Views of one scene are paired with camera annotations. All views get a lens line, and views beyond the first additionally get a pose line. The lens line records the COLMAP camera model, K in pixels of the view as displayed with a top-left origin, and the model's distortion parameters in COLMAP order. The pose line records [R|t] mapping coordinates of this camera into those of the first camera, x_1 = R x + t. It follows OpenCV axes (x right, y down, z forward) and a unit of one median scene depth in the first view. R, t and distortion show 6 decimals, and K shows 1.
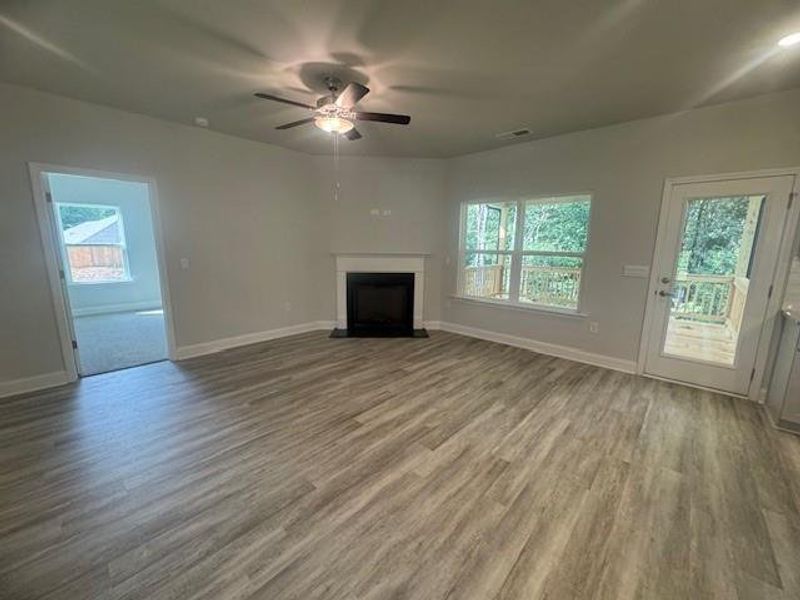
lens RADIAL K [[319.5, 0, 398.2], [0, 319.5, 296.3], [0, 0, 1]] dist [0.001963, 0.000244]
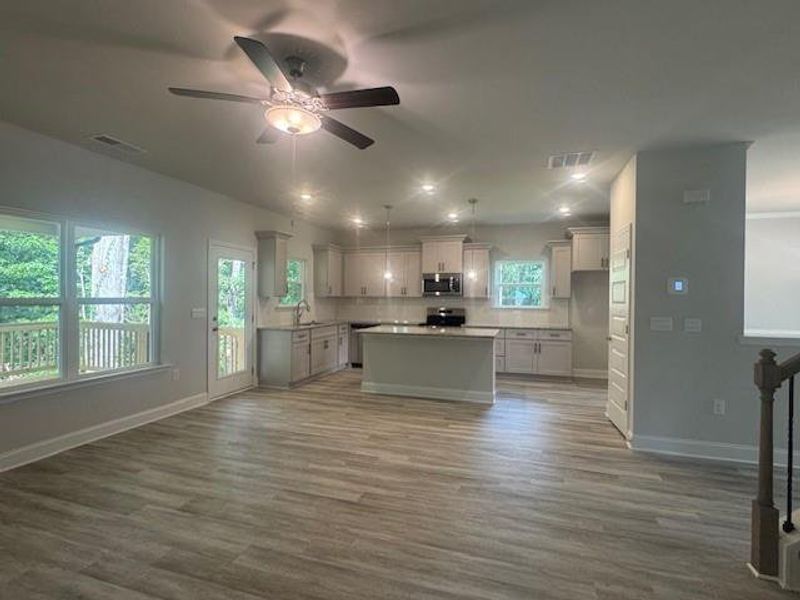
lens RADIAL K [[385.7, 0, 398.6], [0, 385.7, 297.3], [0, 0, 1]] dist [0.004559, 0.000365]
pose [[-0.409344, -0.018736, 0.912188, -1.083809], [0.138702, 0.986891, 0.082513, -0.202585], [-0.901776, 0.160298, -0.401379, 1.220768]]
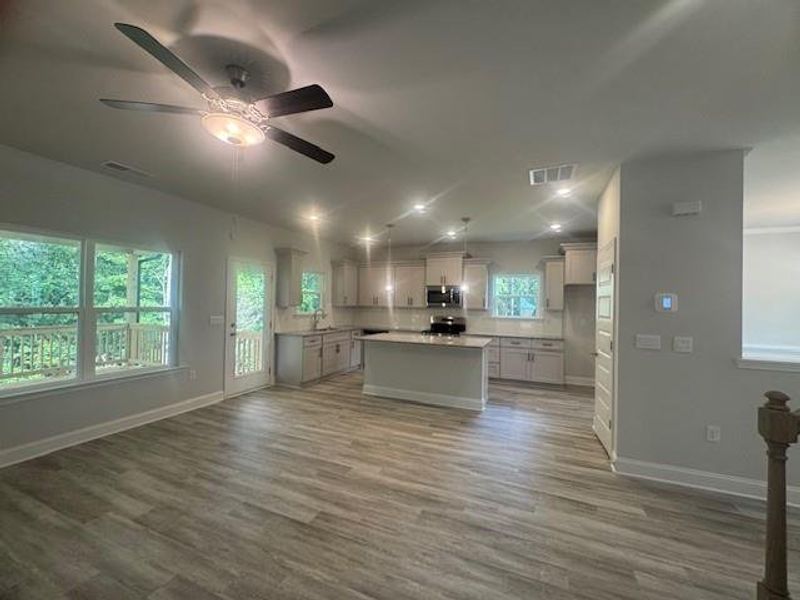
lens RADIAL K [[319.5, 0, 398.9], [0, 319.5, 298.5], [0, 0, 1]] dist [0.001963, 0.000244]
pose [[-0.325480, -0.006254, 0.945528, -0.967966], [0.134627, 0.989484, 0.052887, -0.183519], [-0.935916, 0.144507, -0.321215, 0.967582]]
